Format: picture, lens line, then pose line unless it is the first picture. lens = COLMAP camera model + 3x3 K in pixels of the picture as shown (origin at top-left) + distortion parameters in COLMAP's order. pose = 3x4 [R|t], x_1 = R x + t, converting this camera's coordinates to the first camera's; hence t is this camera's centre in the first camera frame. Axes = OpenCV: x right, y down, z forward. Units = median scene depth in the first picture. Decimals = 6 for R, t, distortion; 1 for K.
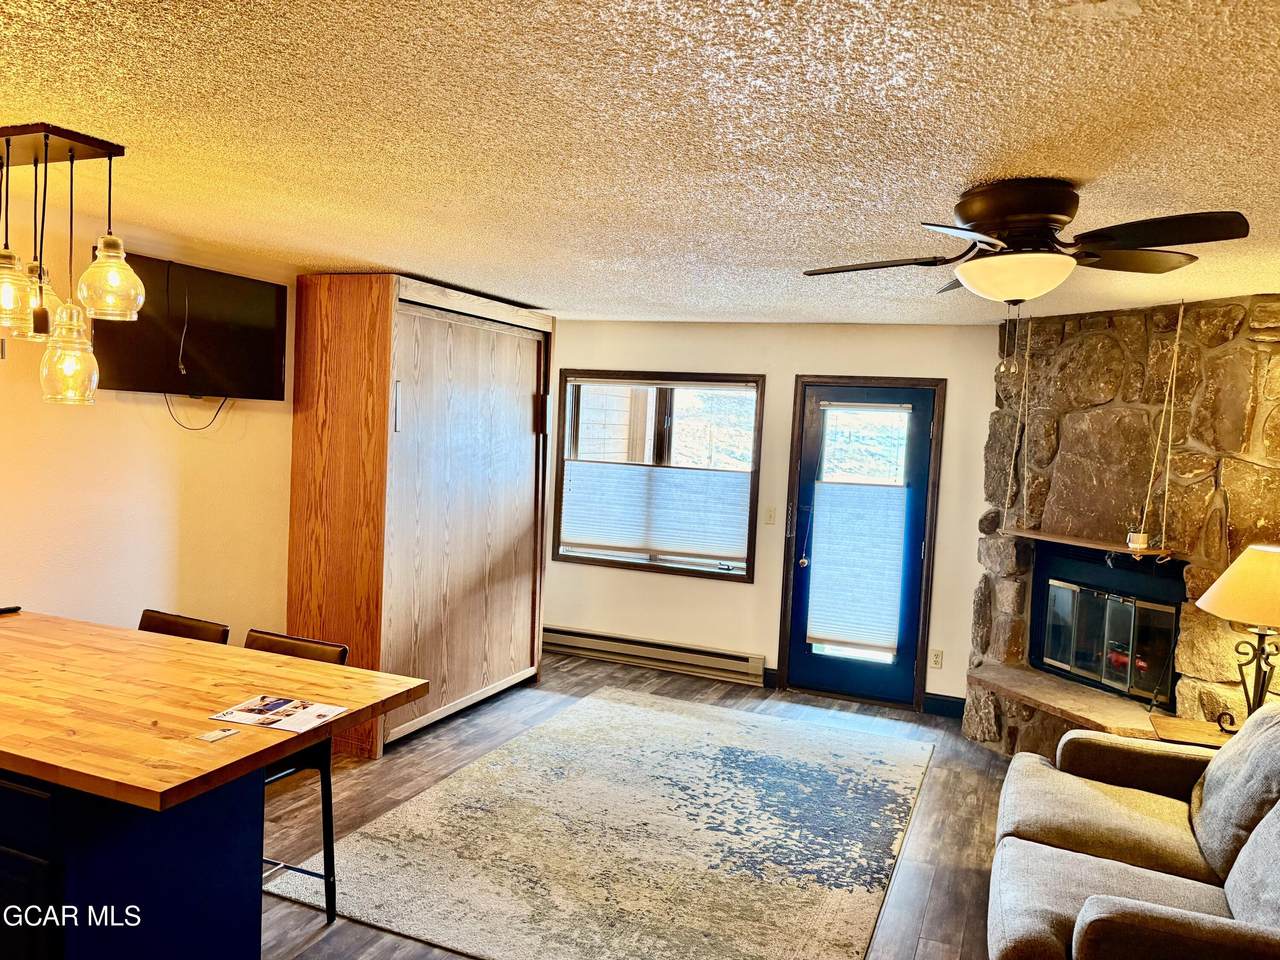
lens RADIAL K [[968.9, 0, 644.1], [0, 968.9, 490.4], [0, 0, 1]] dist [0.045928, -0.042983]
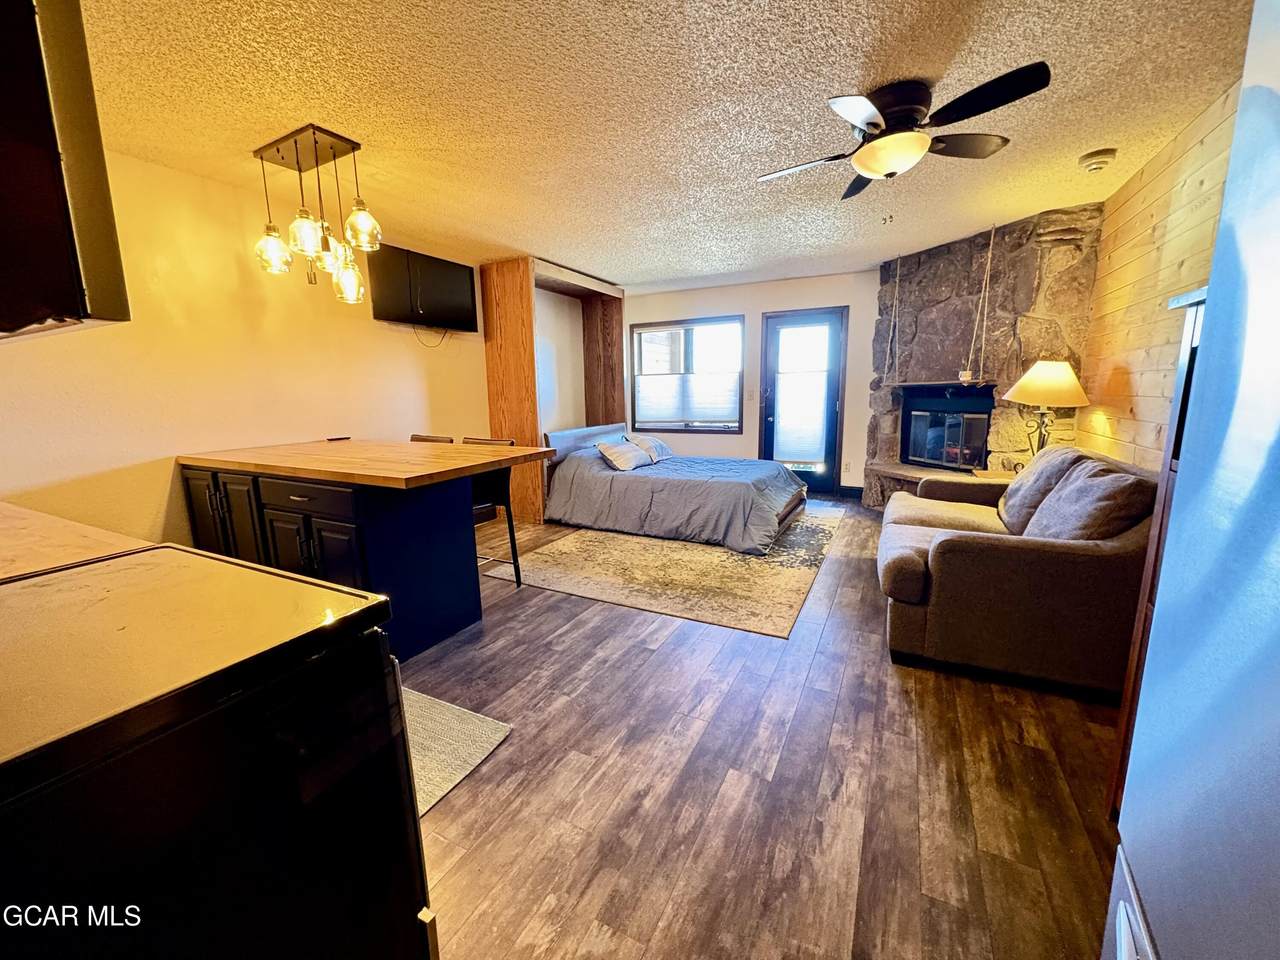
lens RADIAL K [[507.5, 0, 641.0], [0, 507.5, 481.7], [0, 0, 1]] dist [-0.000053, -0.000361]
pose [[0.994128, -0.051040, -0.095415, 0.015236], [0.060584, 0.993145, 0.099965, 0.115919], [0.089659, -0.105159, 0.990405, 0.049391]]
